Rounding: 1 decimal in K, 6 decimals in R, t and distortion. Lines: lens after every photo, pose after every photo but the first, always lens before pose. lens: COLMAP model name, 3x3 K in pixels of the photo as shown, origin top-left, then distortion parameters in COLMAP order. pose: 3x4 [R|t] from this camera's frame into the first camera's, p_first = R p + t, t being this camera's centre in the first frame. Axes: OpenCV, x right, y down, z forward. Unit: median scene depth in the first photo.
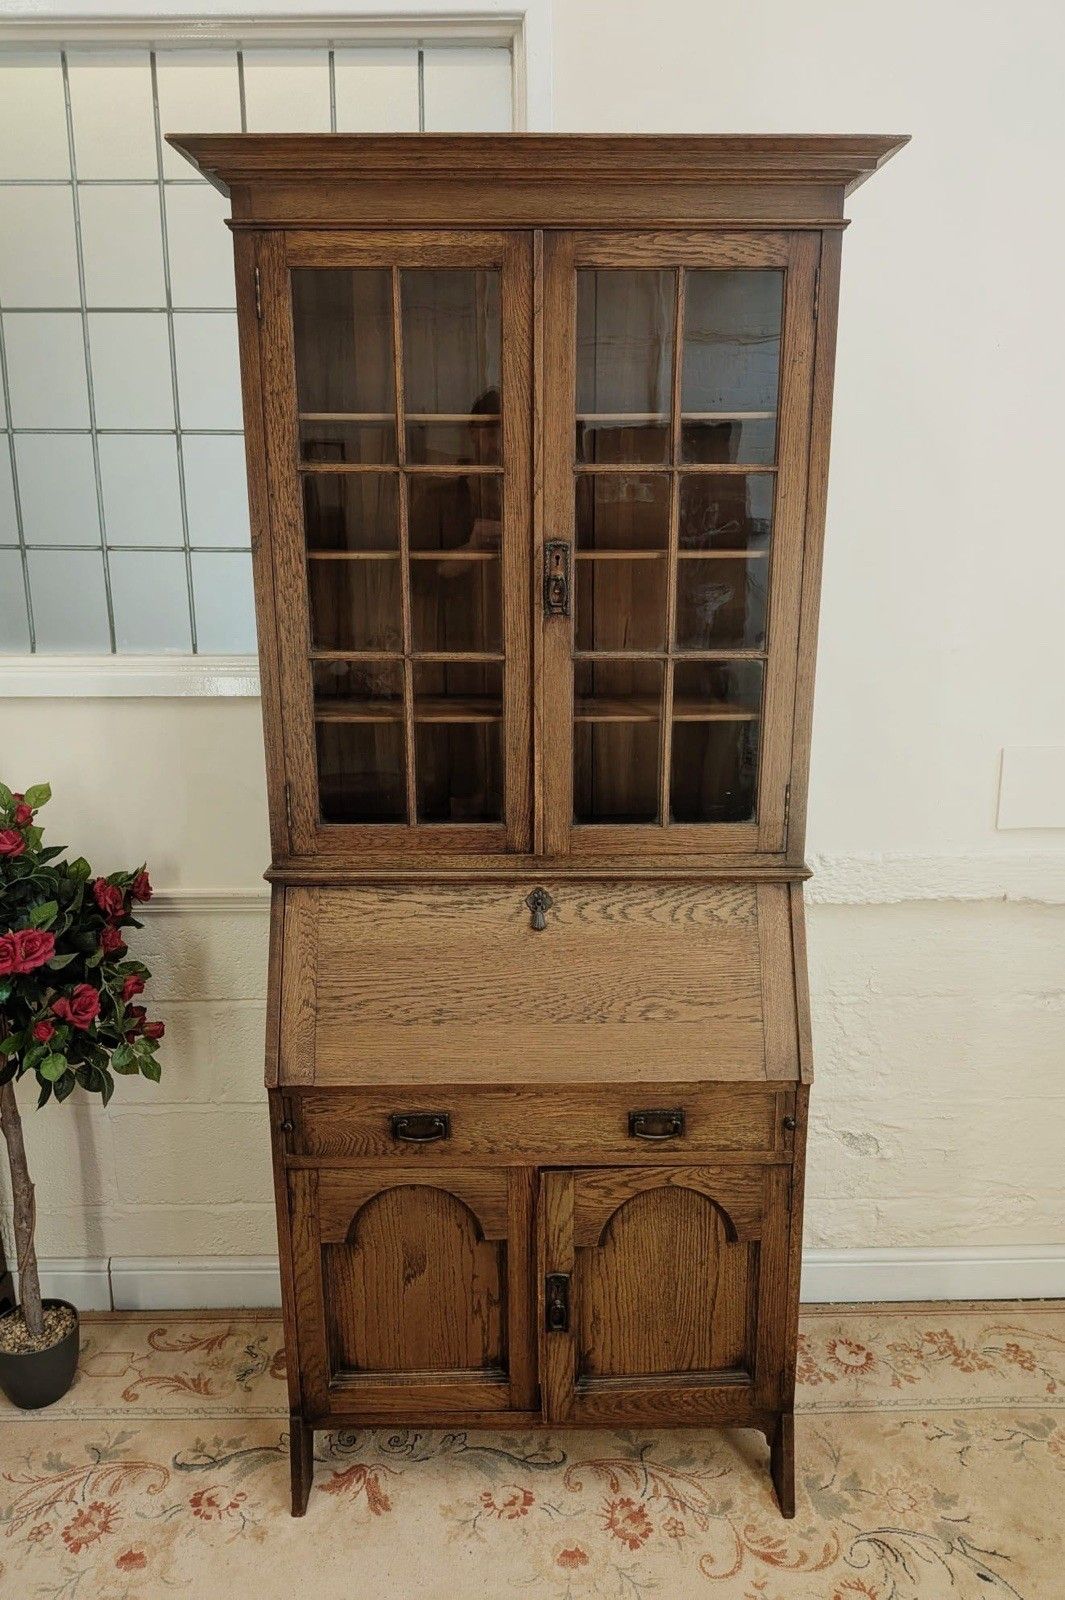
lens RADIAL K [[1175.6, 0, 540.0], [0, 1175.6, 788.8], [0, 0, 1]] dist [0.027935, -0.057518]
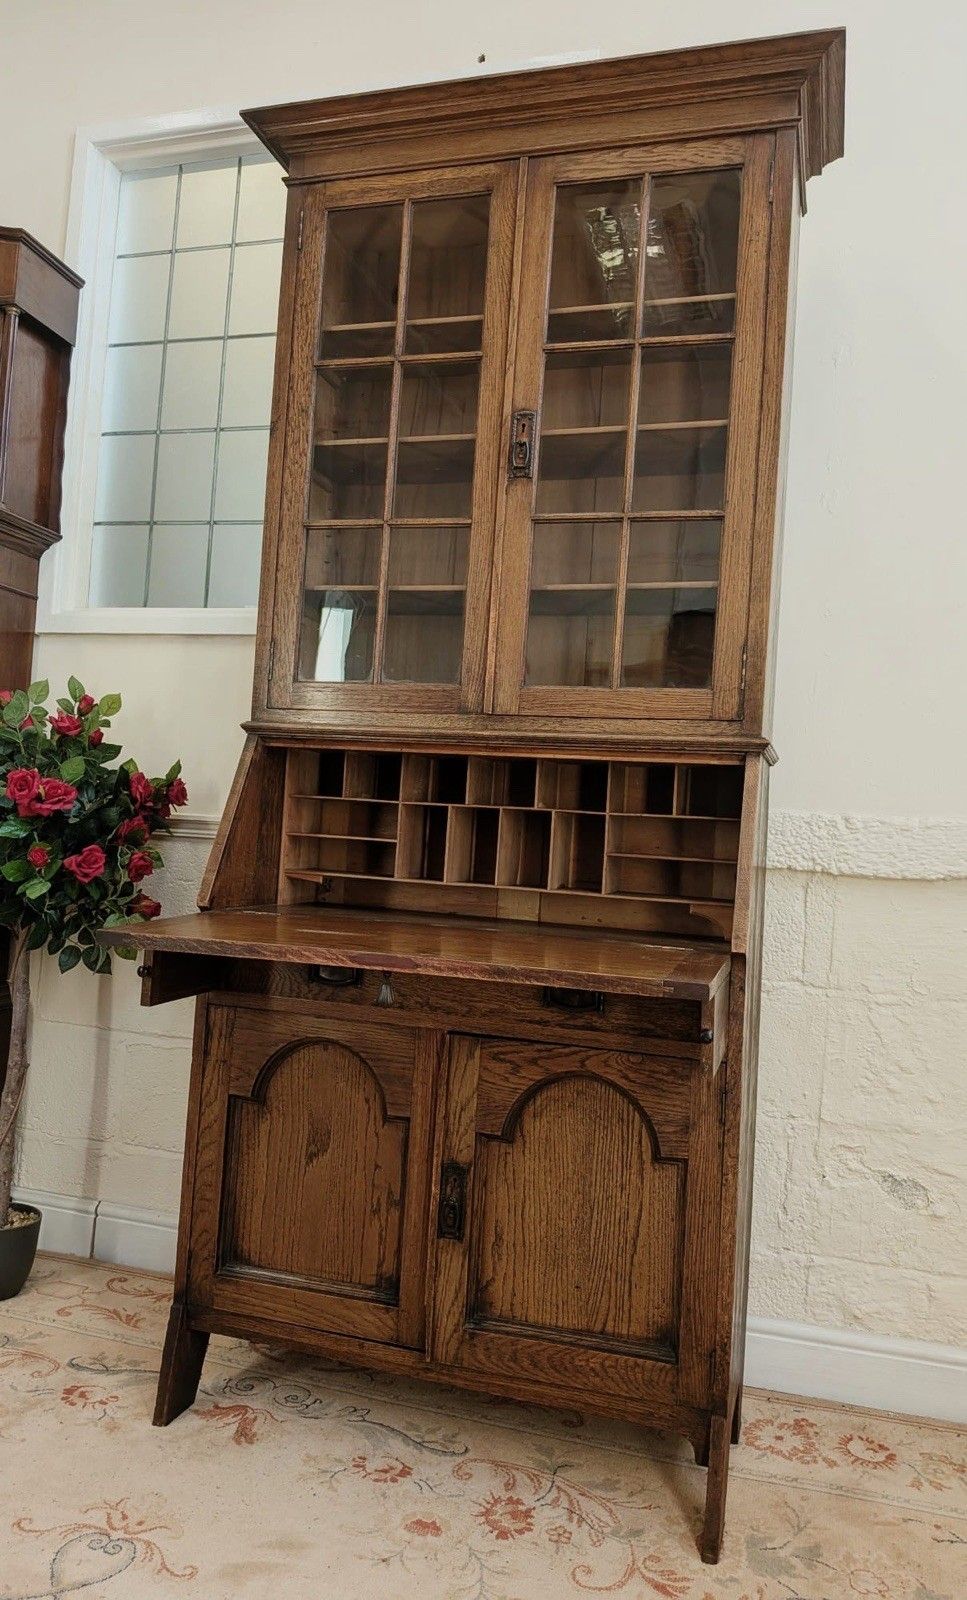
lens RADIAL K [[1168.4, 0, 468.7], [0, 1168.4, 768.9], [0, 0, 1]] dist [0.019788, -0.047210]
pose [[0.949742, 0.043773, -0.309959, 0.287133], [-0.135637, 0.949941, -0.281451, 0.375795], [0.282123, 0.309348, 0.908136, 0.104045]]
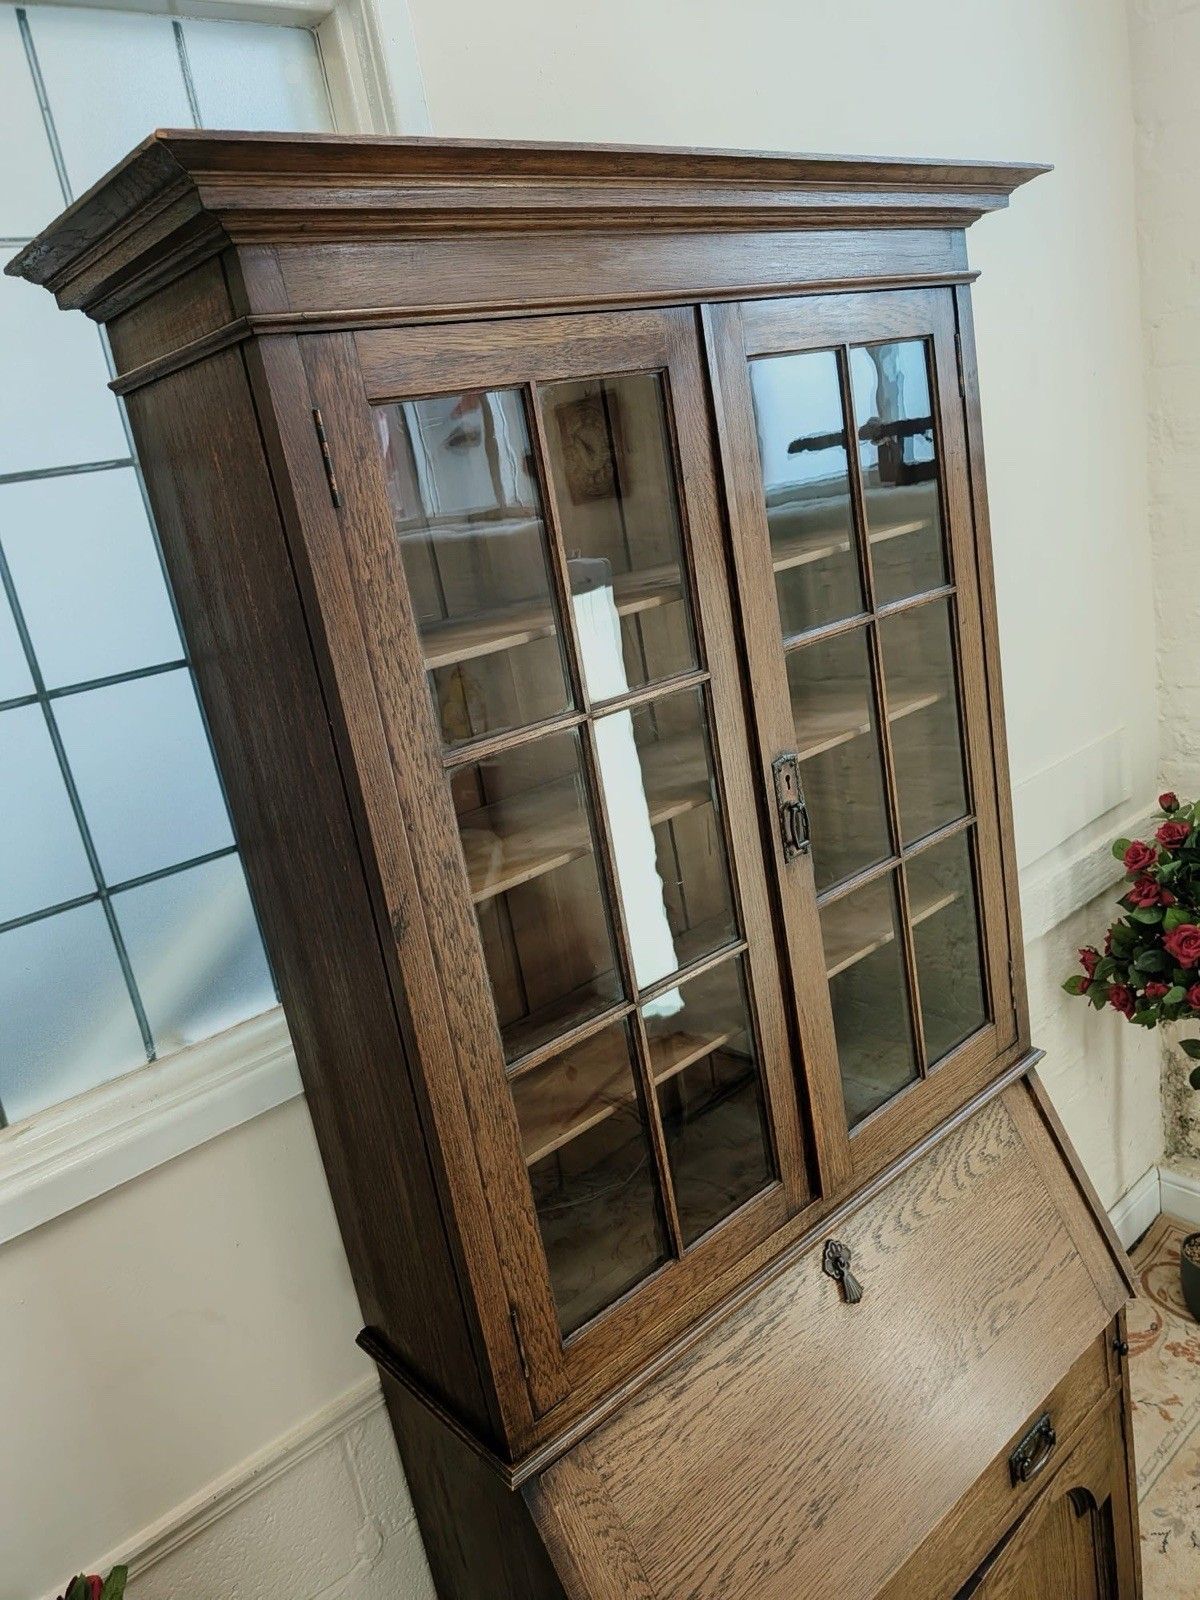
lens RADIAL K [[1167.8, 0, 579.5], [0, 1167.8, 766.4], [0, 0, 1]] dist [0.023669, -0.052532]
pose [[0.760547, -0.282679, 0.584517, -0.422705], [0.311918, 0.948634, 0.052918, -0.253510], [-0.569452, 0.142075, 0.809654, 0.489191]]
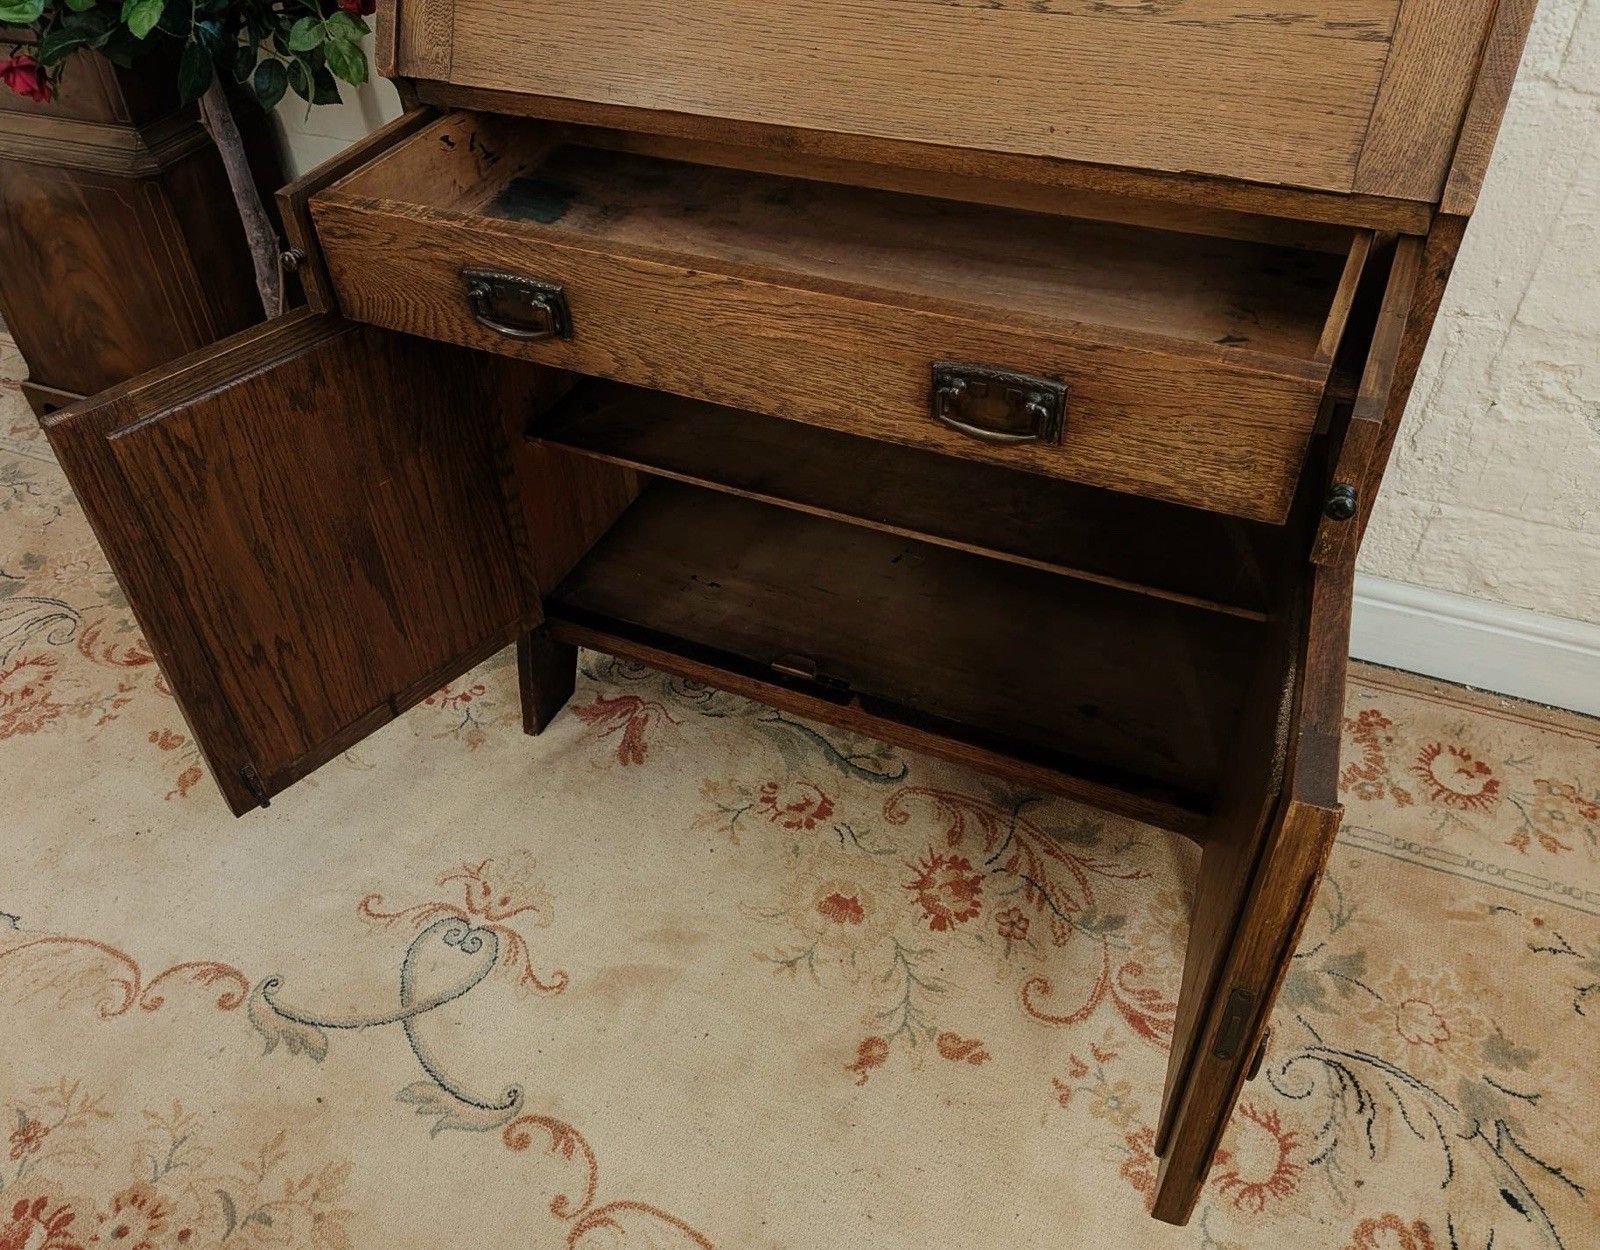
lens RADIAL K [[1266.8, 0, 739.9], [0, 1266.8, 641.6], [0, 0, 1]] dist [0.070591, -0.127088]
pose [[0.892774, 0.268009, -0.362114, 0.196698], [-0.058948, 0.866380, 0.495894, 0.167860], [0.446632, -0.421376, 0.789279, 0.468847]]
